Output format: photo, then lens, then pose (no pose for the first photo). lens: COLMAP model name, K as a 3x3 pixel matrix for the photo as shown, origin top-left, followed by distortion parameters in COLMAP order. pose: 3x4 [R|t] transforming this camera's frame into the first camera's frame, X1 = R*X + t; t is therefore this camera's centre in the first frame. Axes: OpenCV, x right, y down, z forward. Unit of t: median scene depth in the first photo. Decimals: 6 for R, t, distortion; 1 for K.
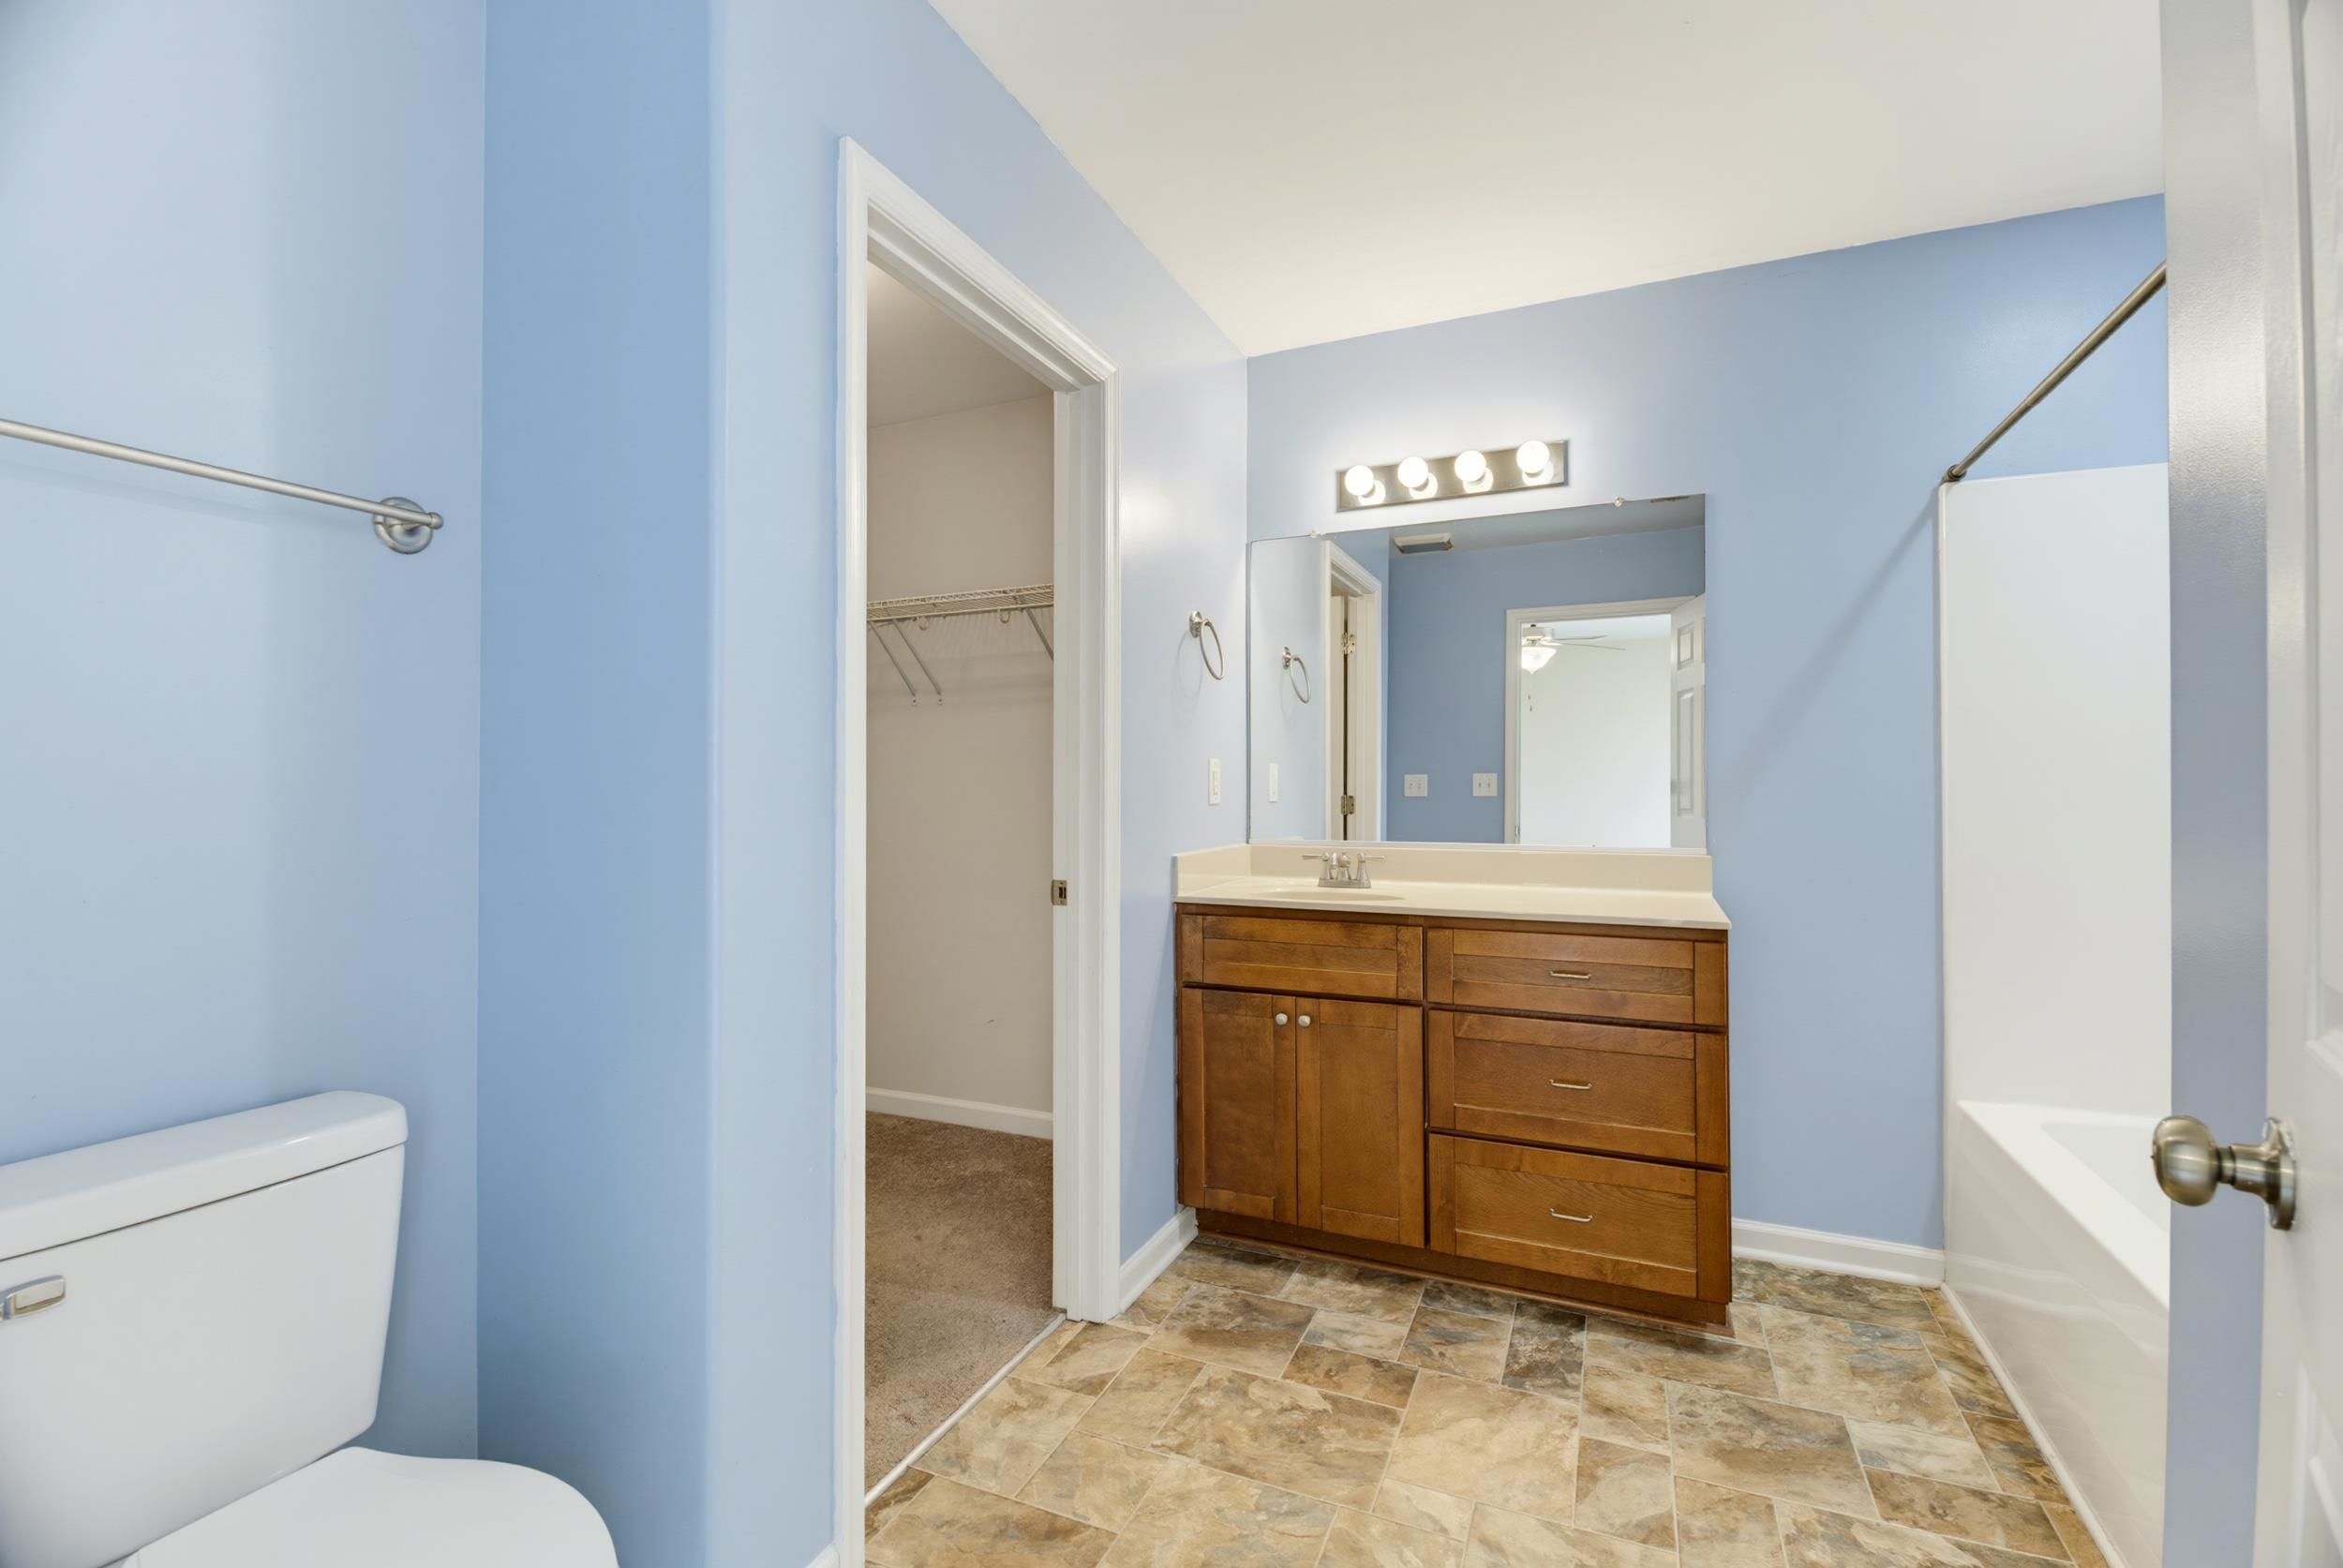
lens RADIAL K [[1020.1, 0, 1171.5], [0, 1020.1, 784.0], [0, 0, 1]] dist [0.000848, -0.000244]
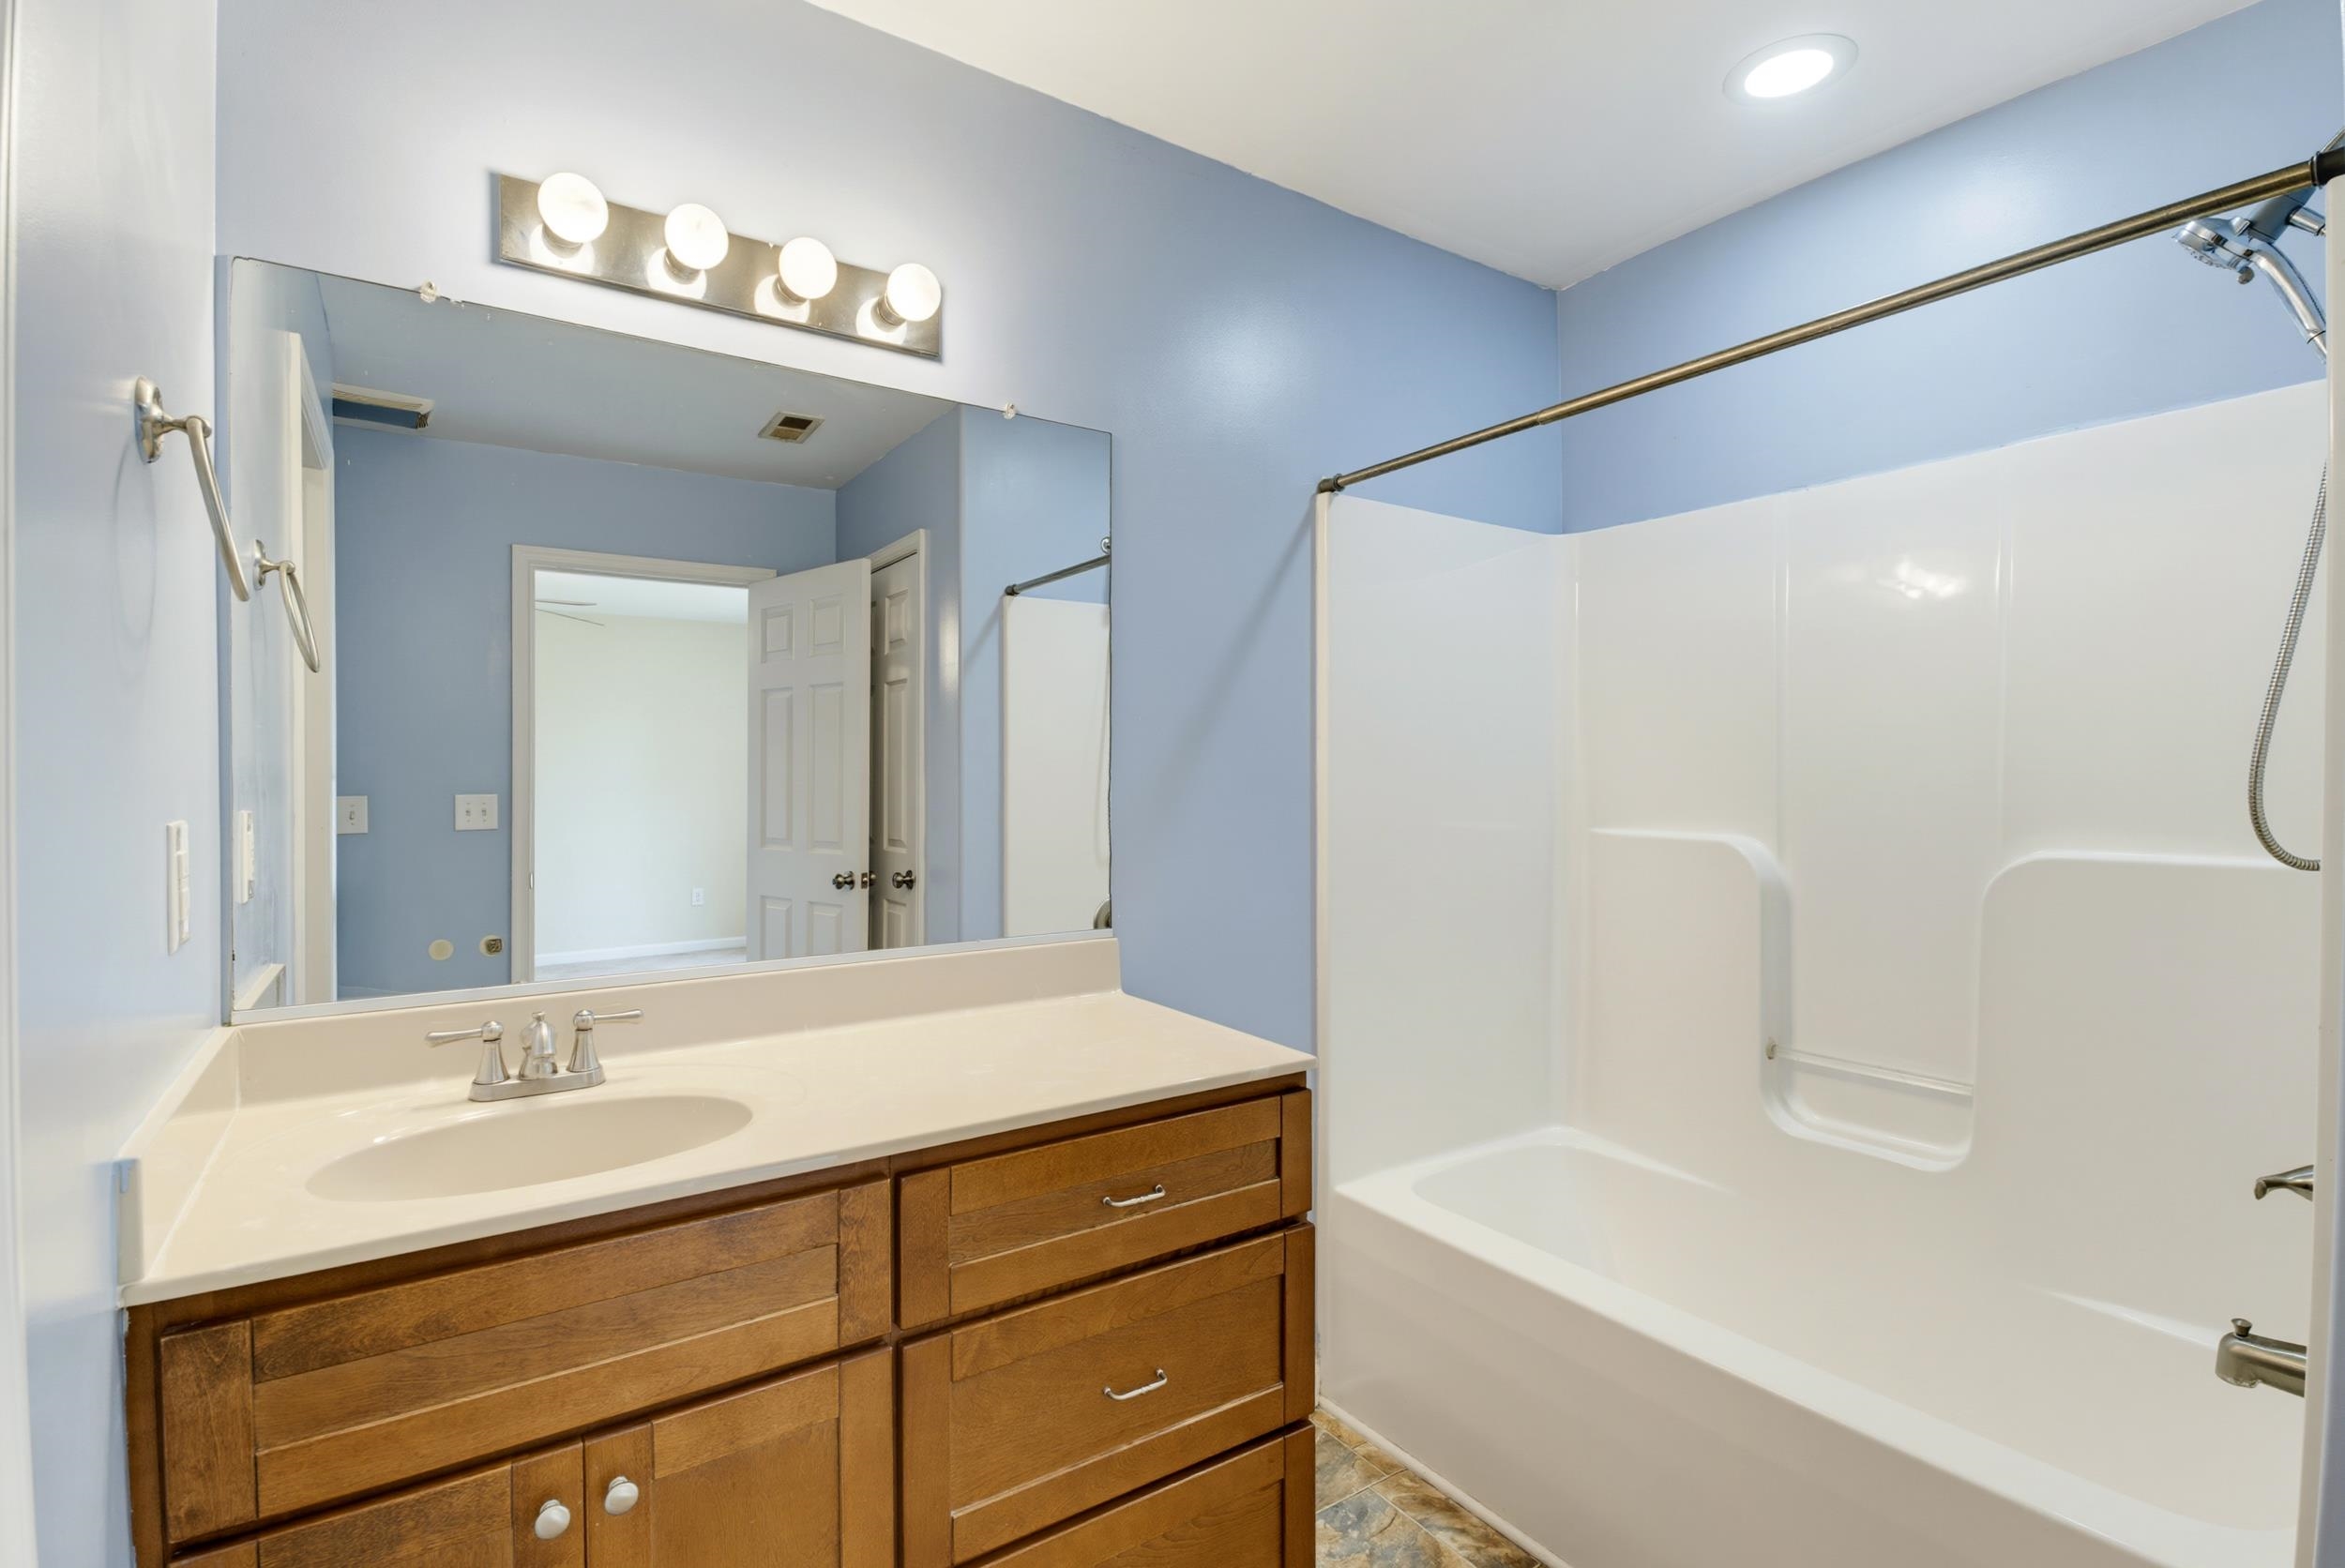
lens RADIAL K [[1101.0, 0, 1169.6], [0, 1101.0, 786.0], [0, 0, 1]] dist [0.002272, -0.000048]
pose [[0.529497, -0.003783, 0.848303, -0.117604], [-0.001518, 0.999984, 0.005407, -0.044959], [-0.848310, -0.004151, 0.529483, 0.593007]]
